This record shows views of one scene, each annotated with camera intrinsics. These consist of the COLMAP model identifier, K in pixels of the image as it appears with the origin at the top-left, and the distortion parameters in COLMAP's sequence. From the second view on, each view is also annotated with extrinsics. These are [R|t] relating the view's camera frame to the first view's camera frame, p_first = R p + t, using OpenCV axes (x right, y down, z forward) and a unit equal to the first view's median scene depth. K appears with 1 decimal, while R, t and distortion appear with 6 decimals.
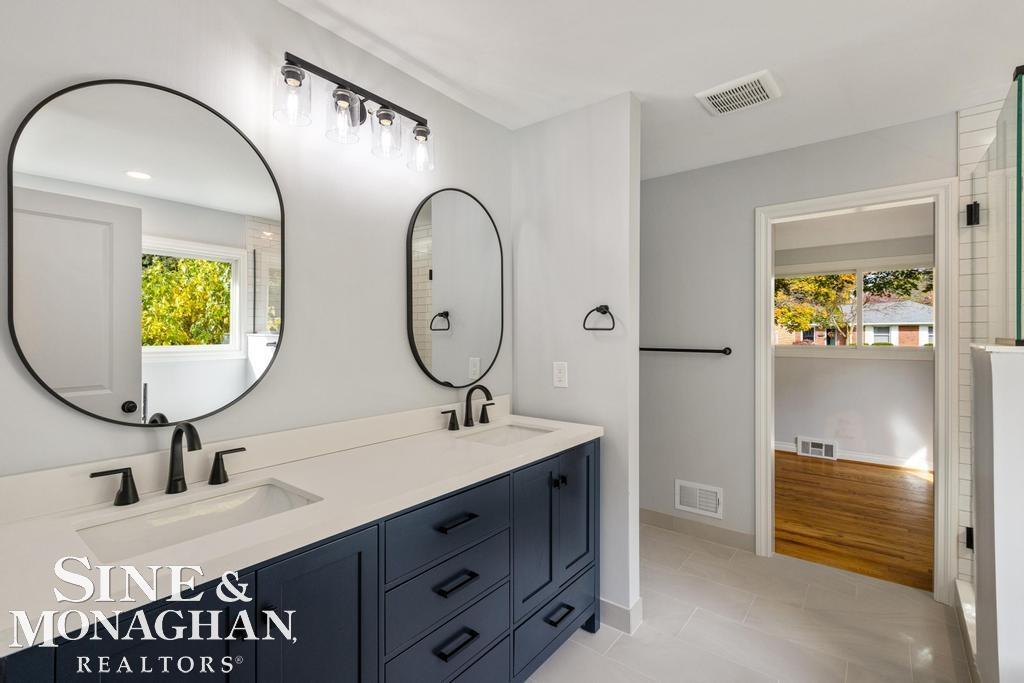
lens RADIAL K [[457.4, 0, 510.2], [0, 457.4, 337.3], [0, 0, 1]] dist [0.000288, -0.000174]
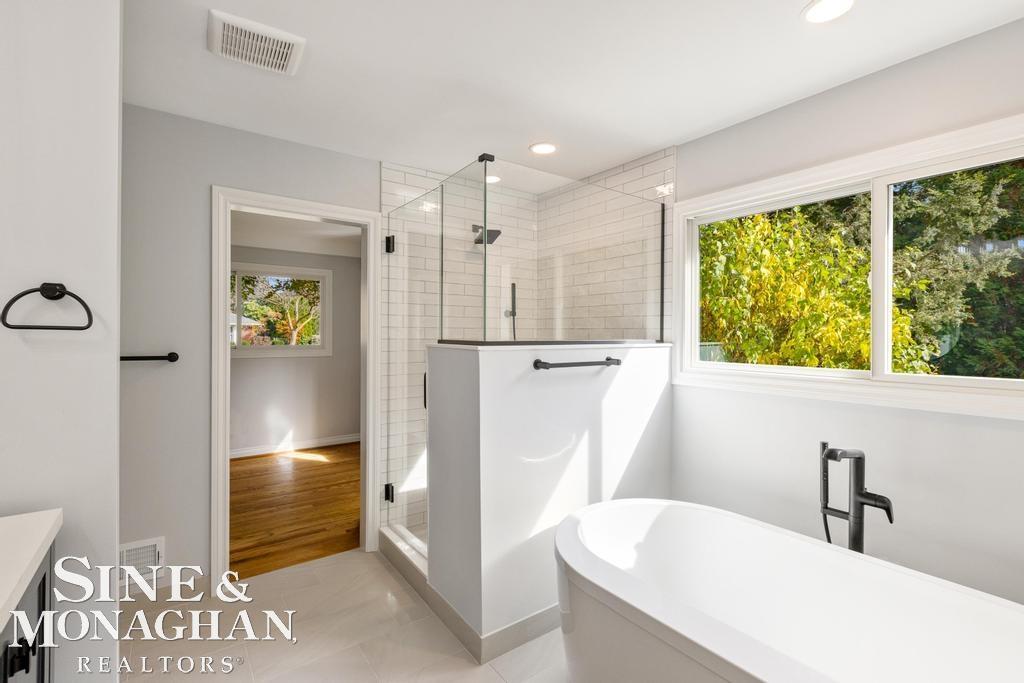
lens RADIAL K [[457.4, 0, 510.6], [0, 457.4, 337.2], [0, 0, 1]] dist [0.000288, -0.000174]
pose [[0.268422, -0.002360, 0.963299, -0.127396], [0.000279, 0.999997, 0.002372, -0.005437], [-0.963302, -0.000368, 0.268421, 0.250356]]
